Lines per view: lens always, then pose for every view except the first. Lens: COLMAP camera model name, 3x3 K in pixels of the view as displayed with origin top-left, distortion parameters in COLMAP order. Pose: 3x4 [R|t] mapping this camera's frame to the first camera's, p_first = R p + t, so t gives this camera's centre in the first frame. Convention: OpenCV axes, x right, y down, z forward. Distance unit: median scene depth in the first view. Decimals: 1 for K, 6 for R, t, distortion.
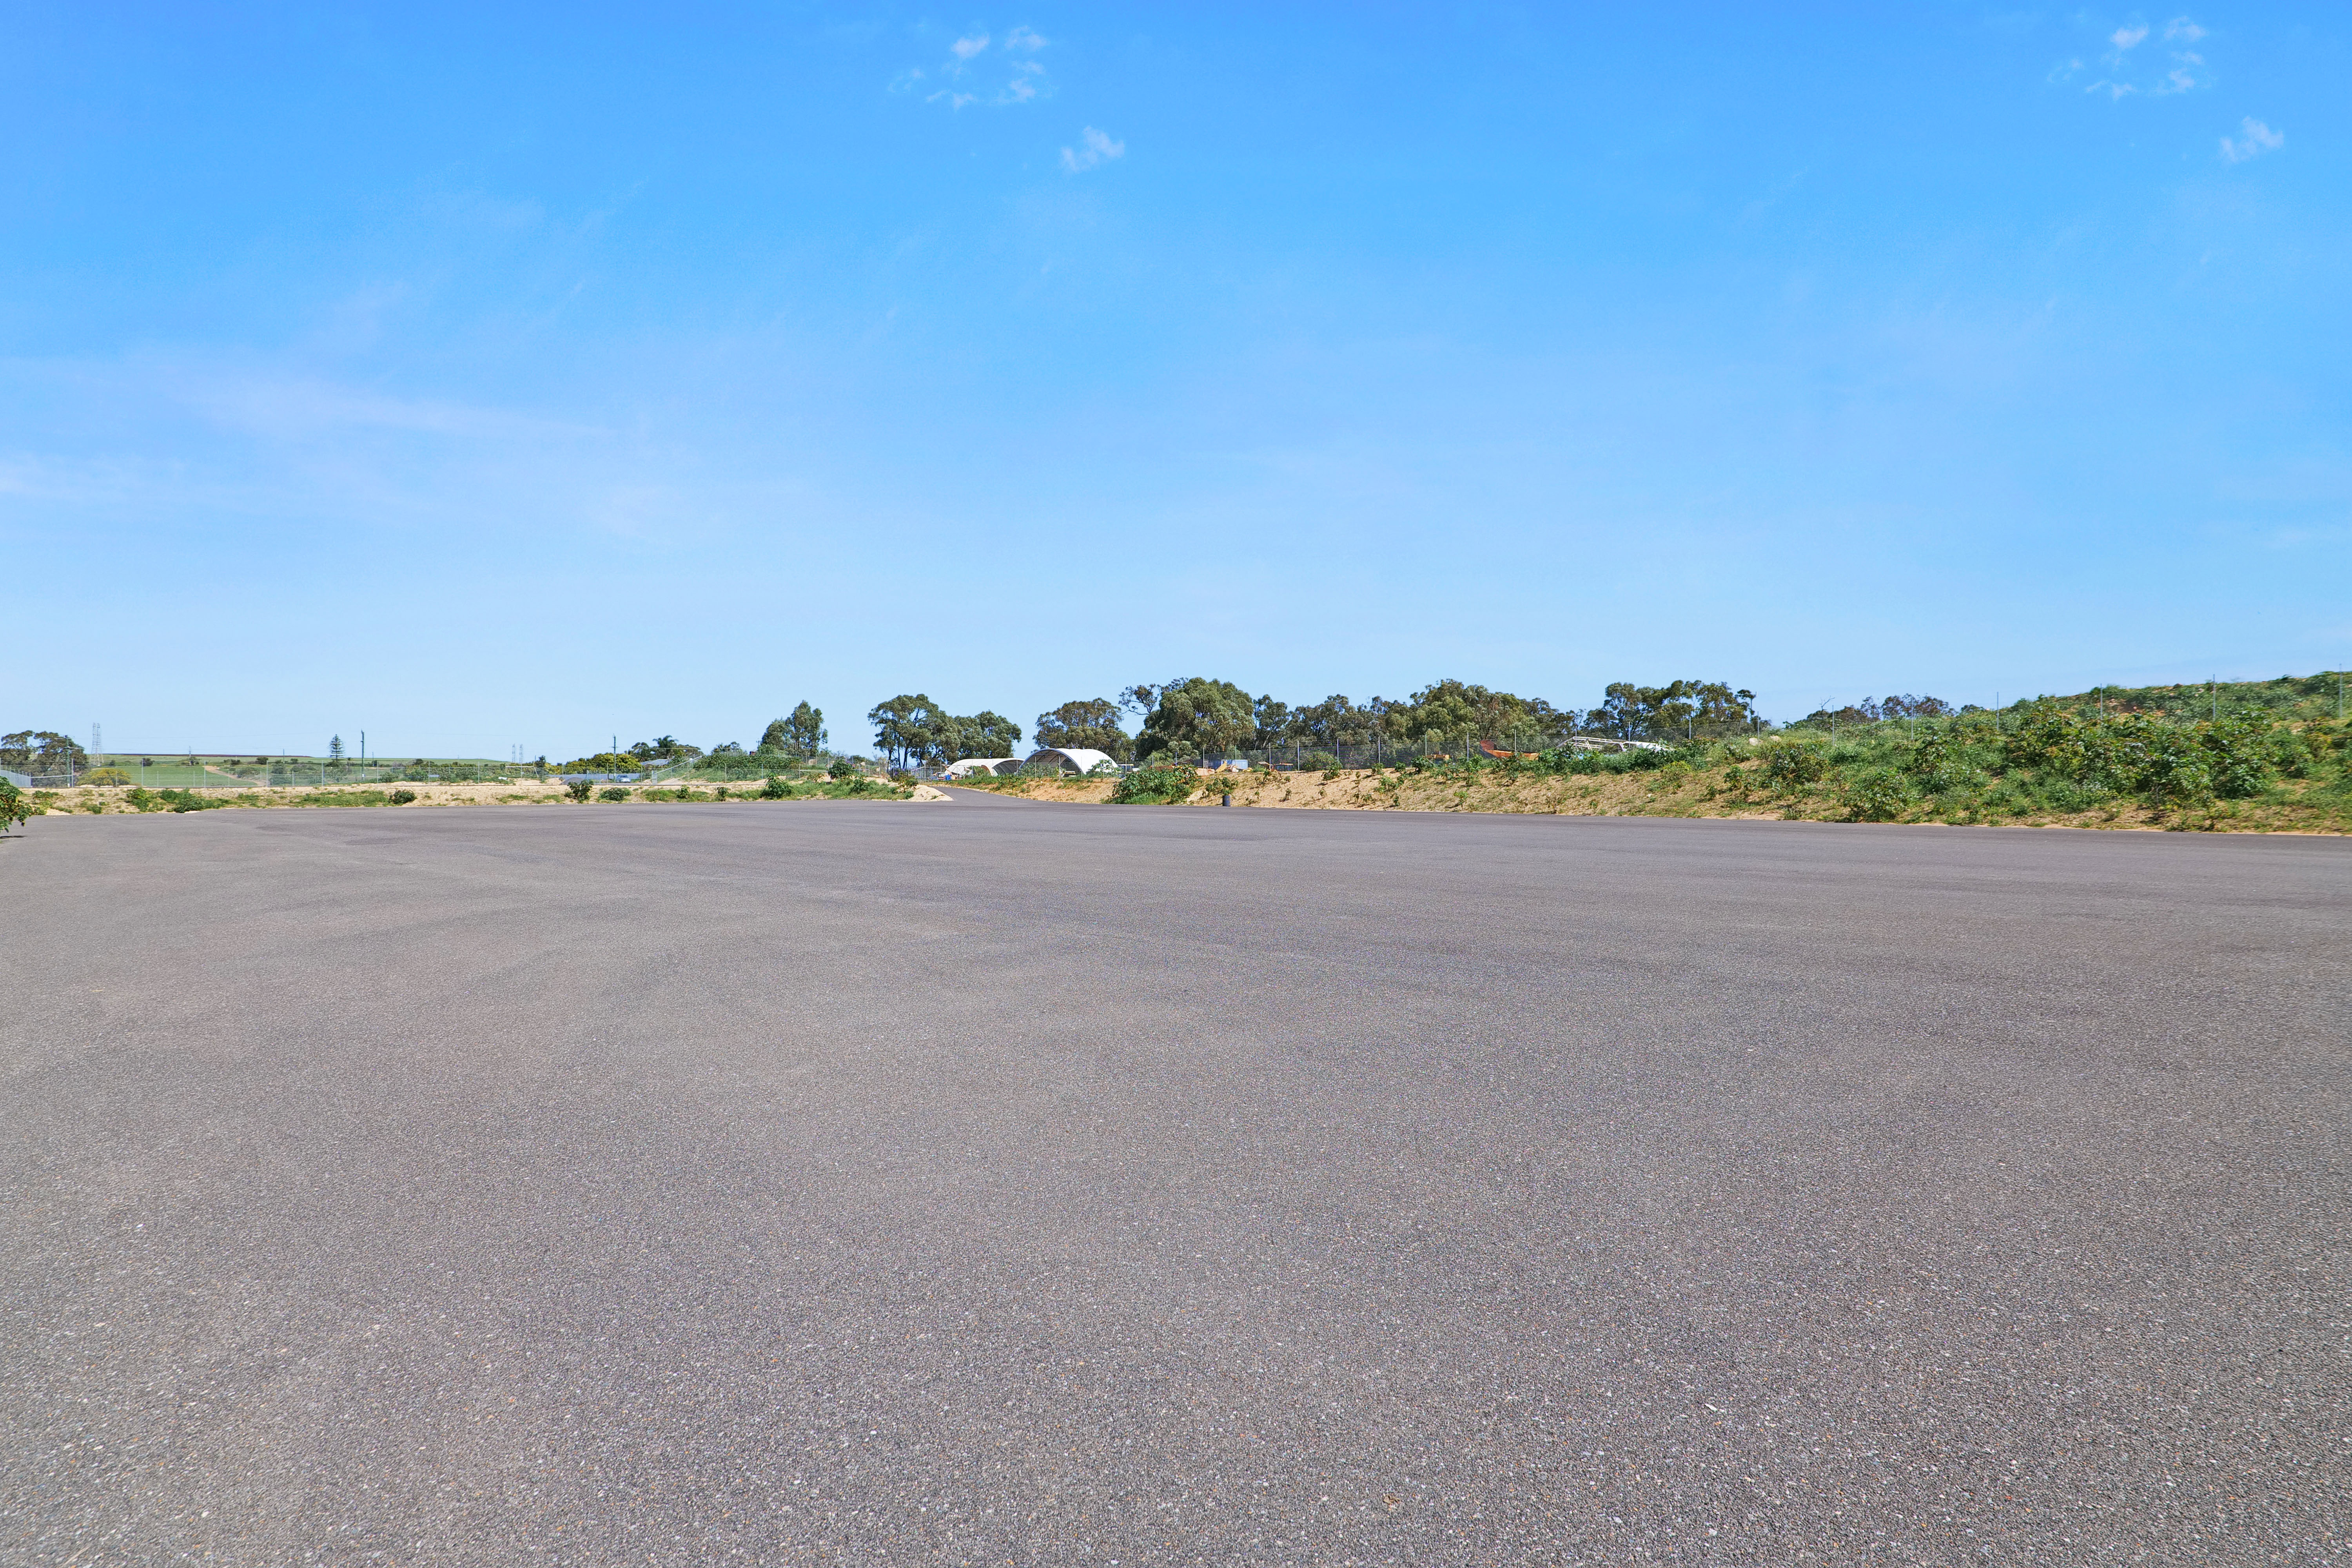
lens RADIAL K [[1109.3, 0, 1174.9], [0, 1109.3, 781.8], [0, 0, 1]] dist [-0.006891, -0.001065]
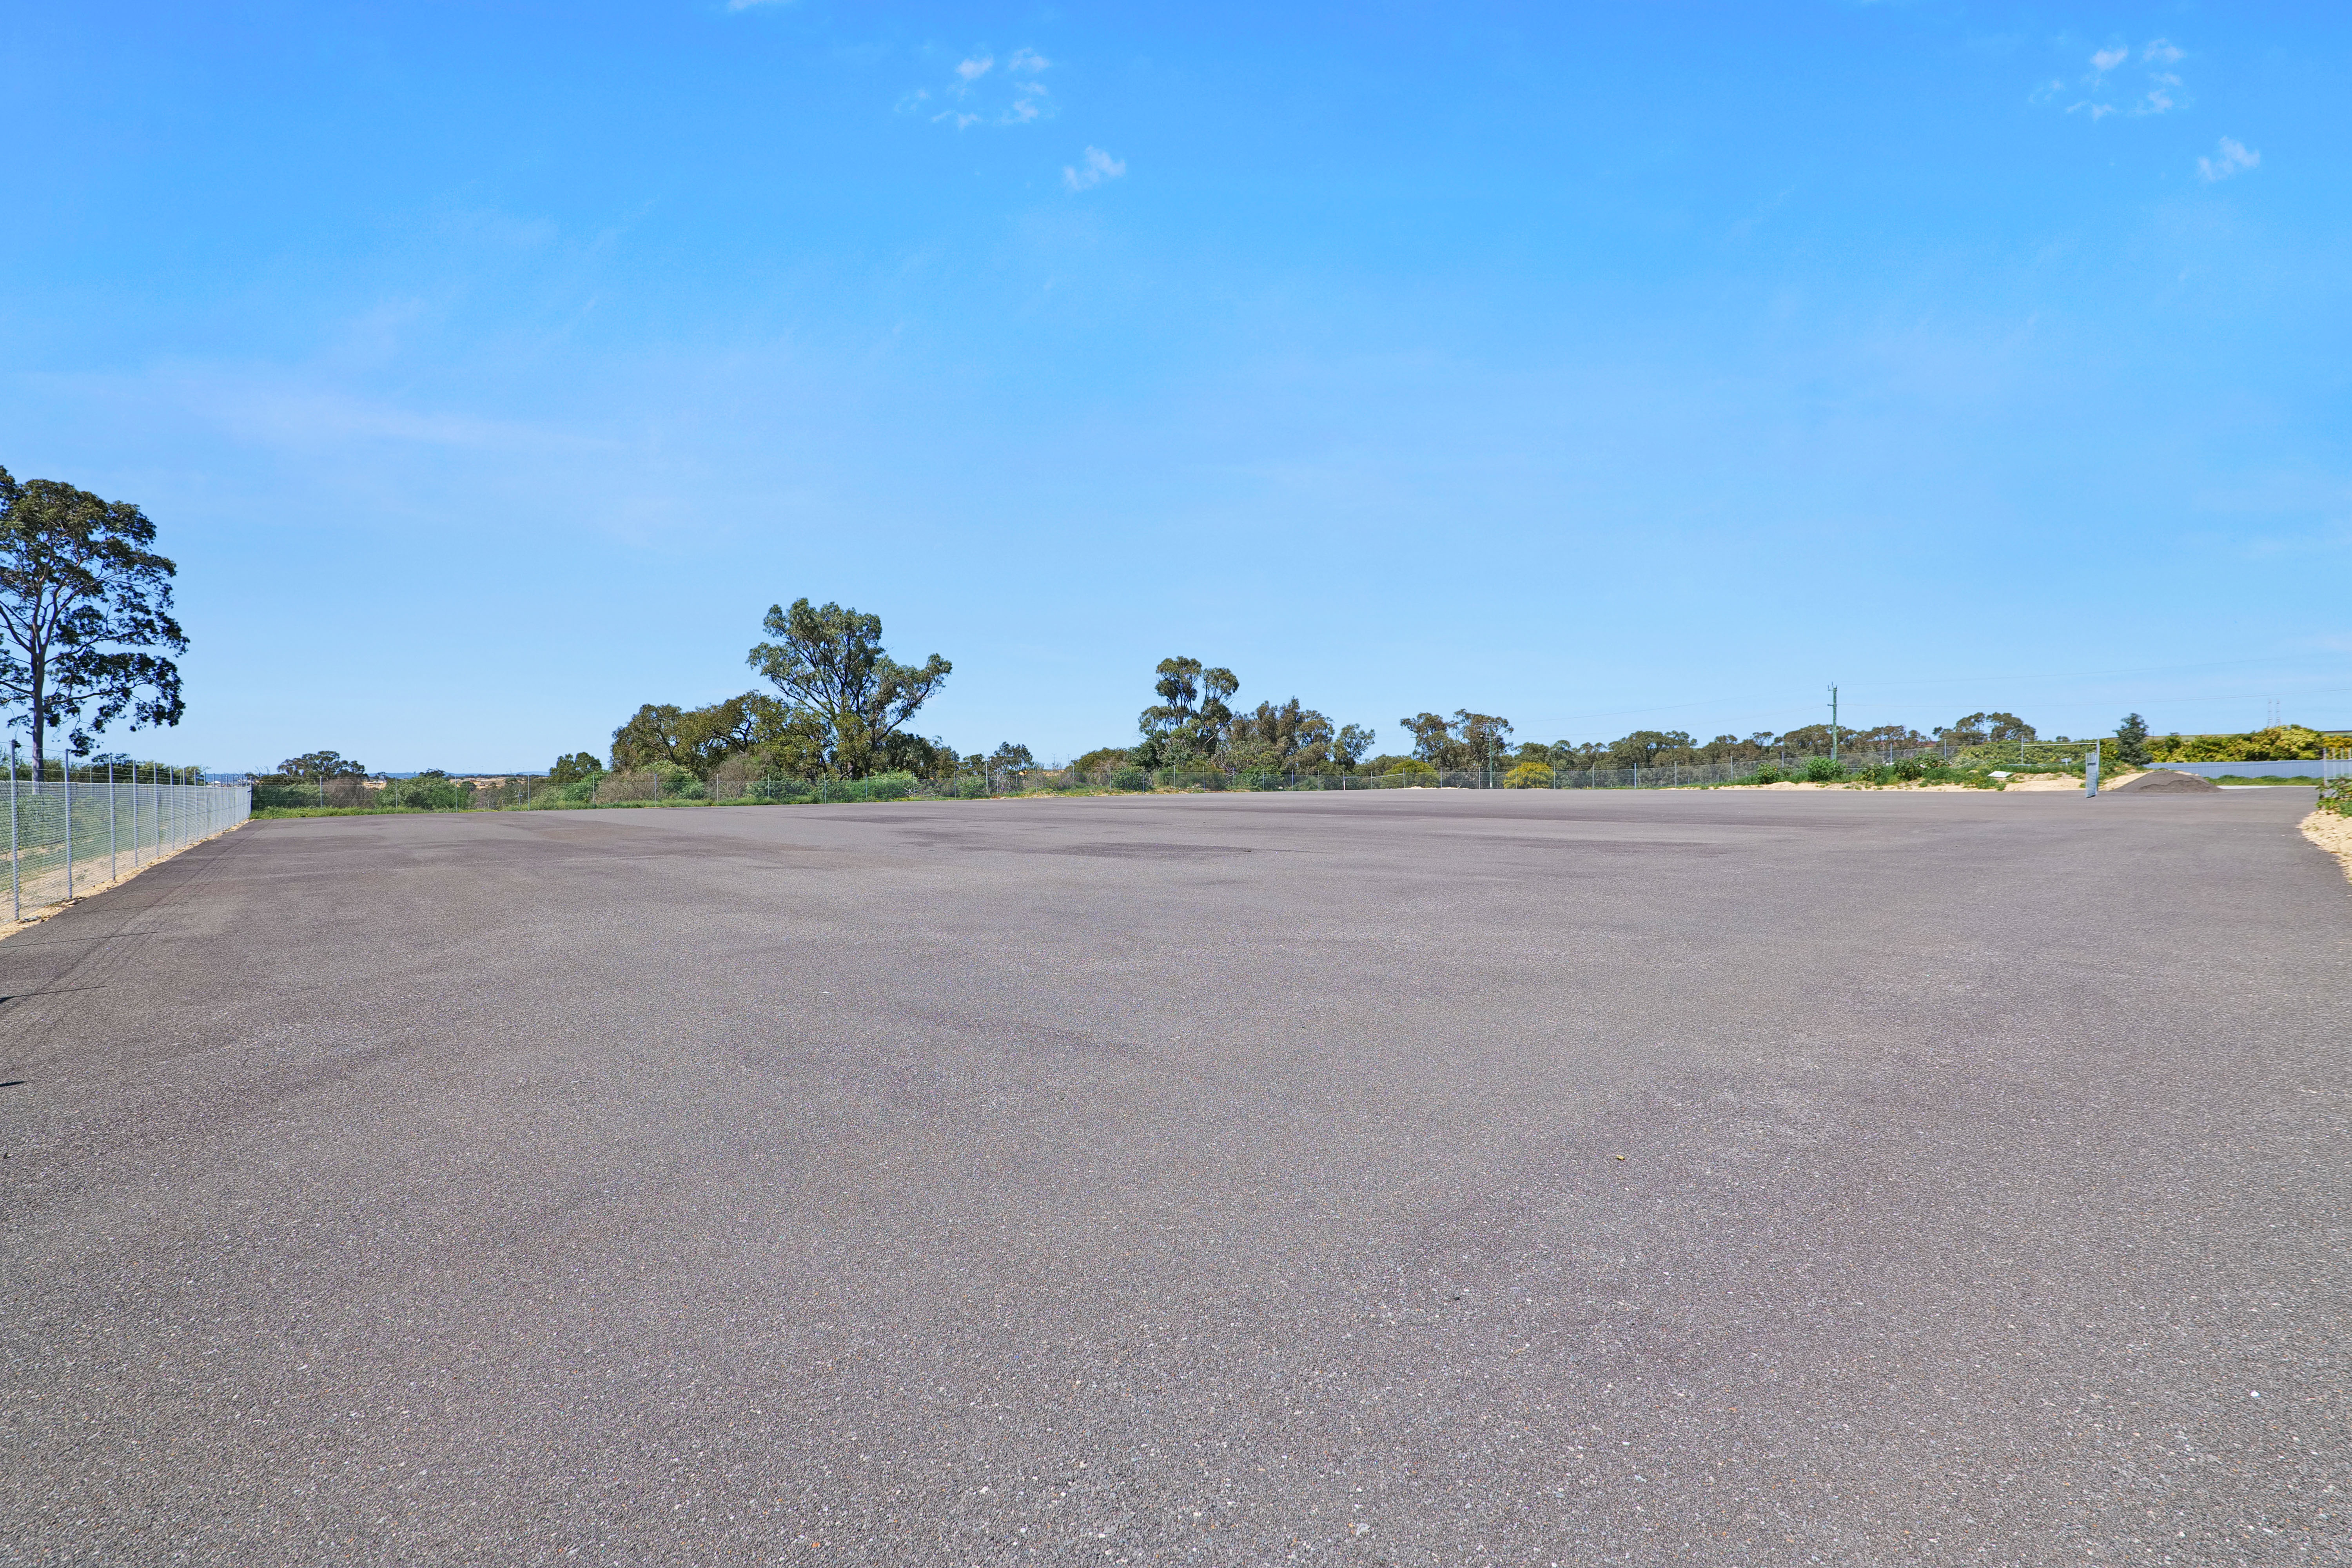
lens RADIAL K [[1109.3, 0, 1179.0], [0, 1109.3, 780.3], [0, 0, 1]] dist [-0.006891, -0.001065]
pose [[-0.014431, 0.007383, -0.999869, -0.215260], [0.009297, 0.999931, 0.007250, -0.006495], [0.999853, -0.009191, -0.014499, 0.643456]]
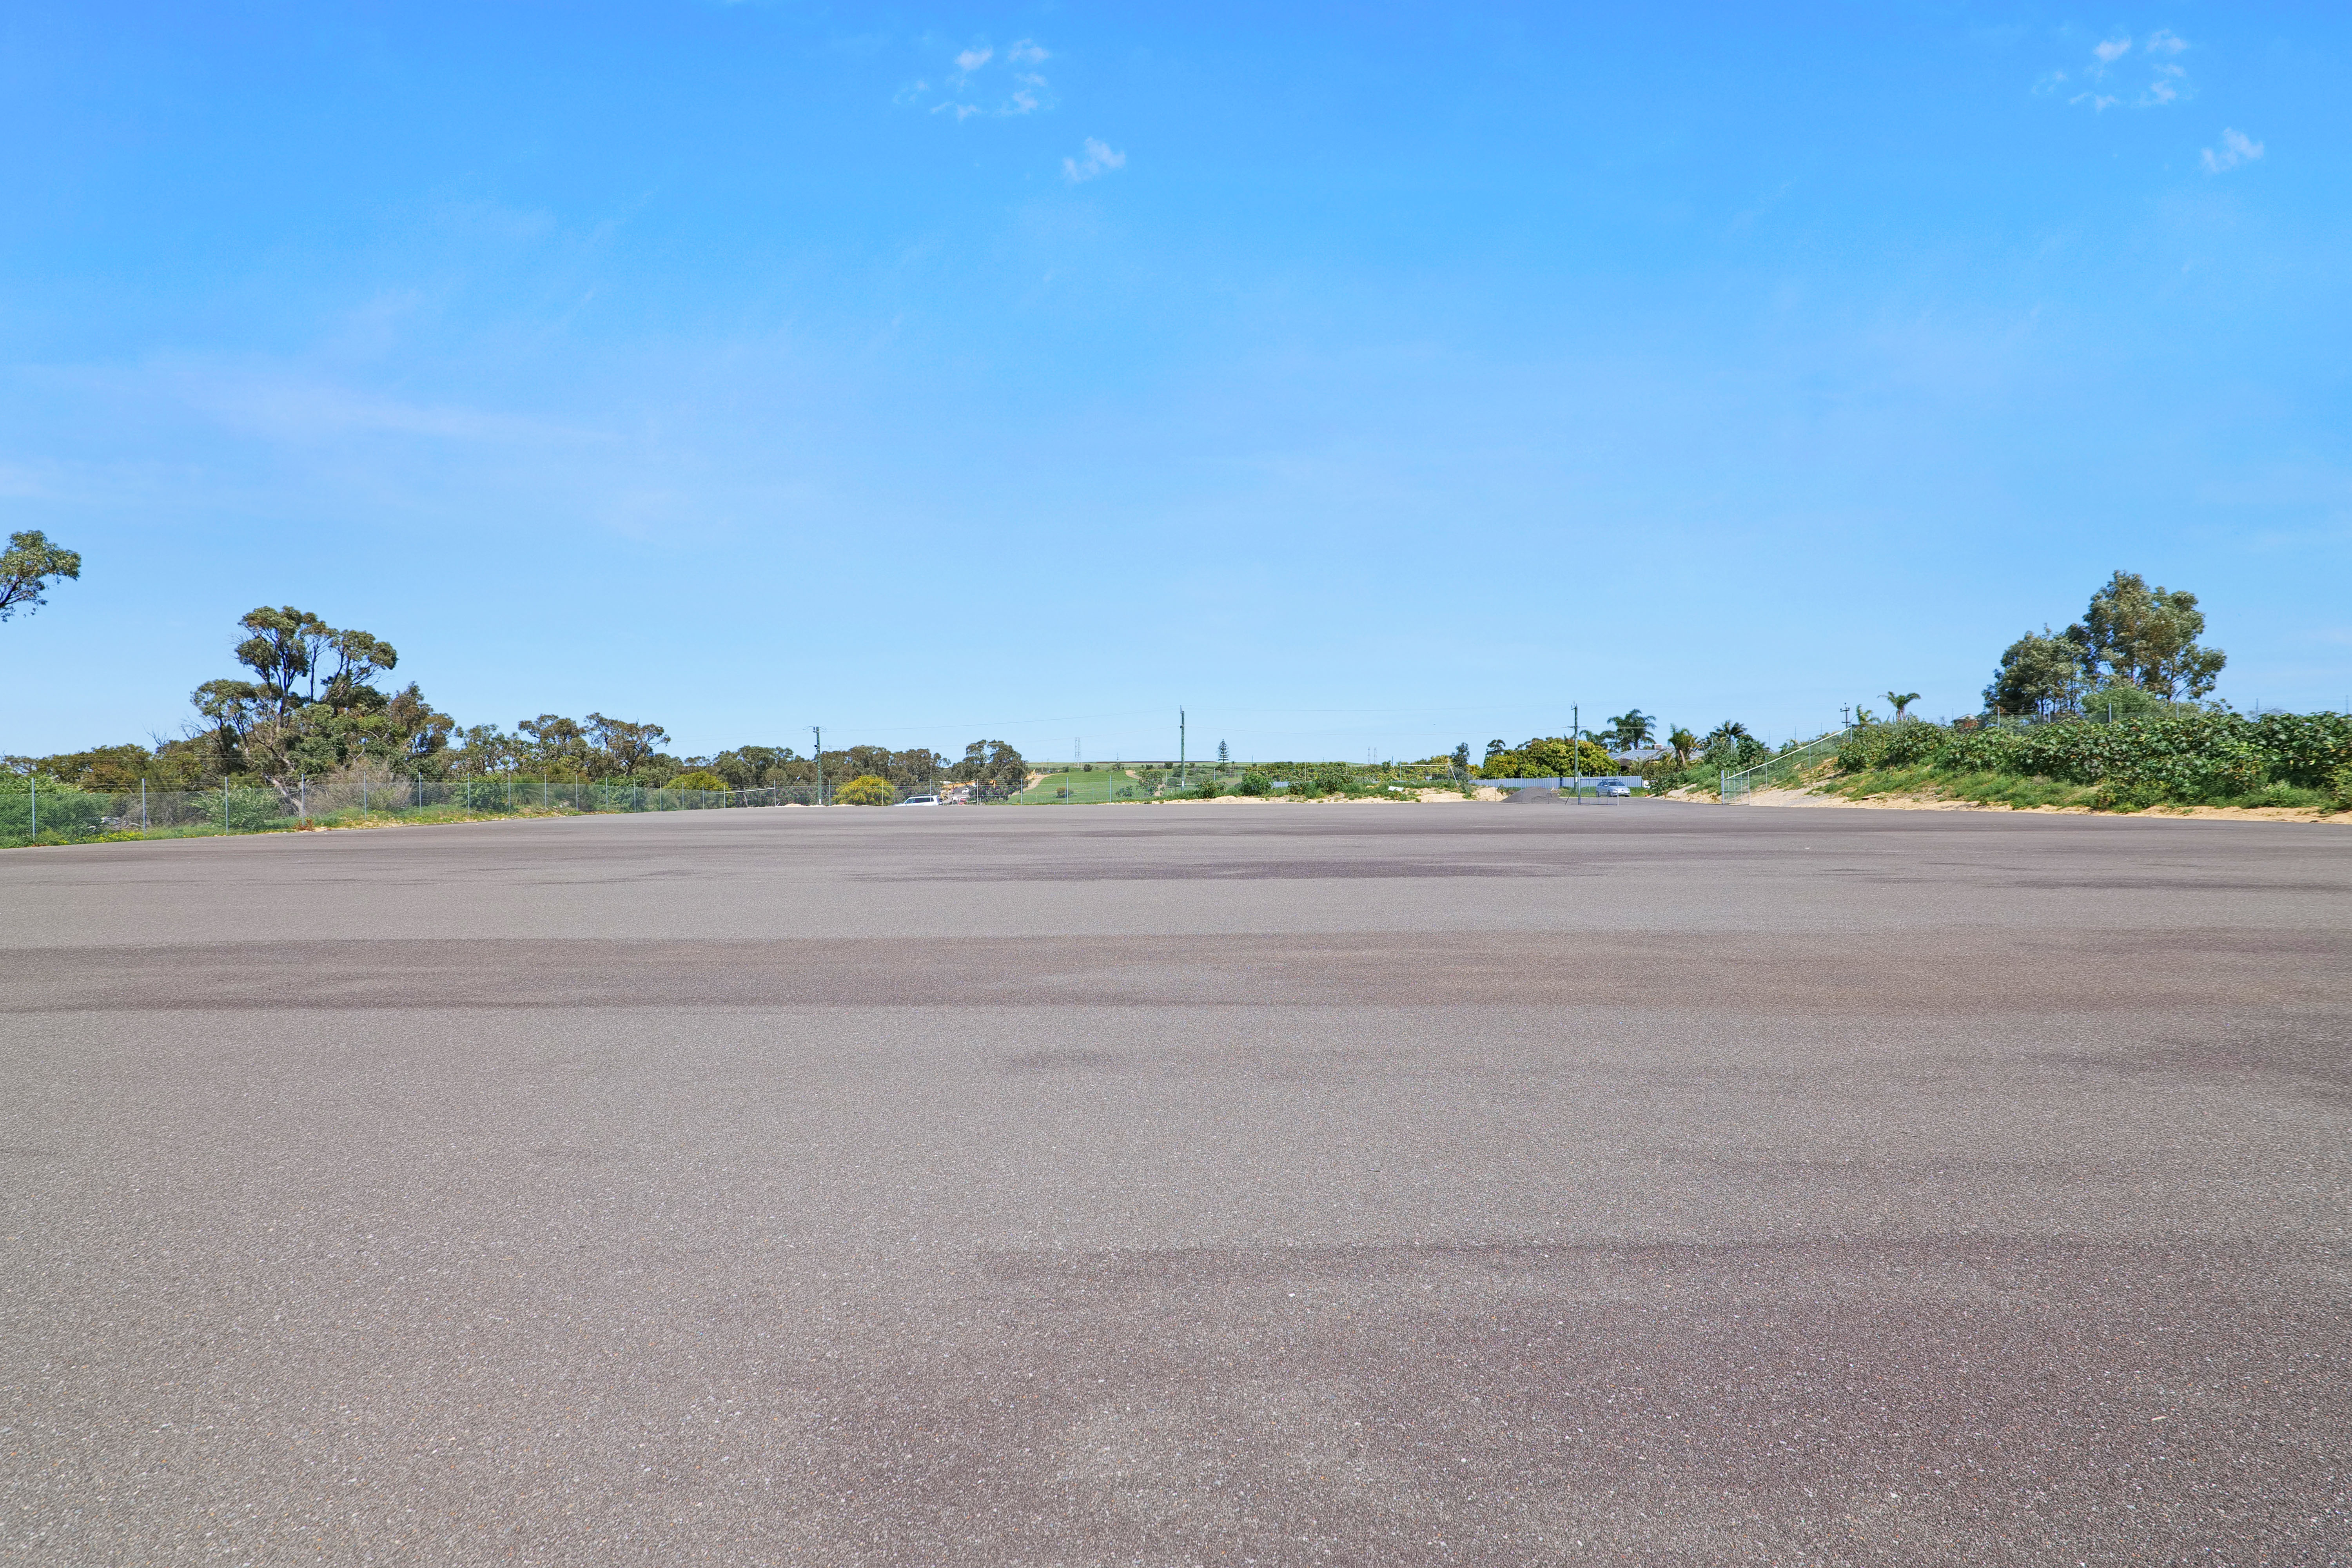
lens RADIAL K [[1109.3, 0, 1171.1], [0, 1109.3, 785.2], [0, 0, 1]] dist [-0.006891, -0.001065]
pose [[0.758181, -0.001977, -0.652041, -0.344654], [0.004027, 0.999991, 0.001650, -0.005874], [0.652031, -0.003877, 0.758182, 0.533342]]
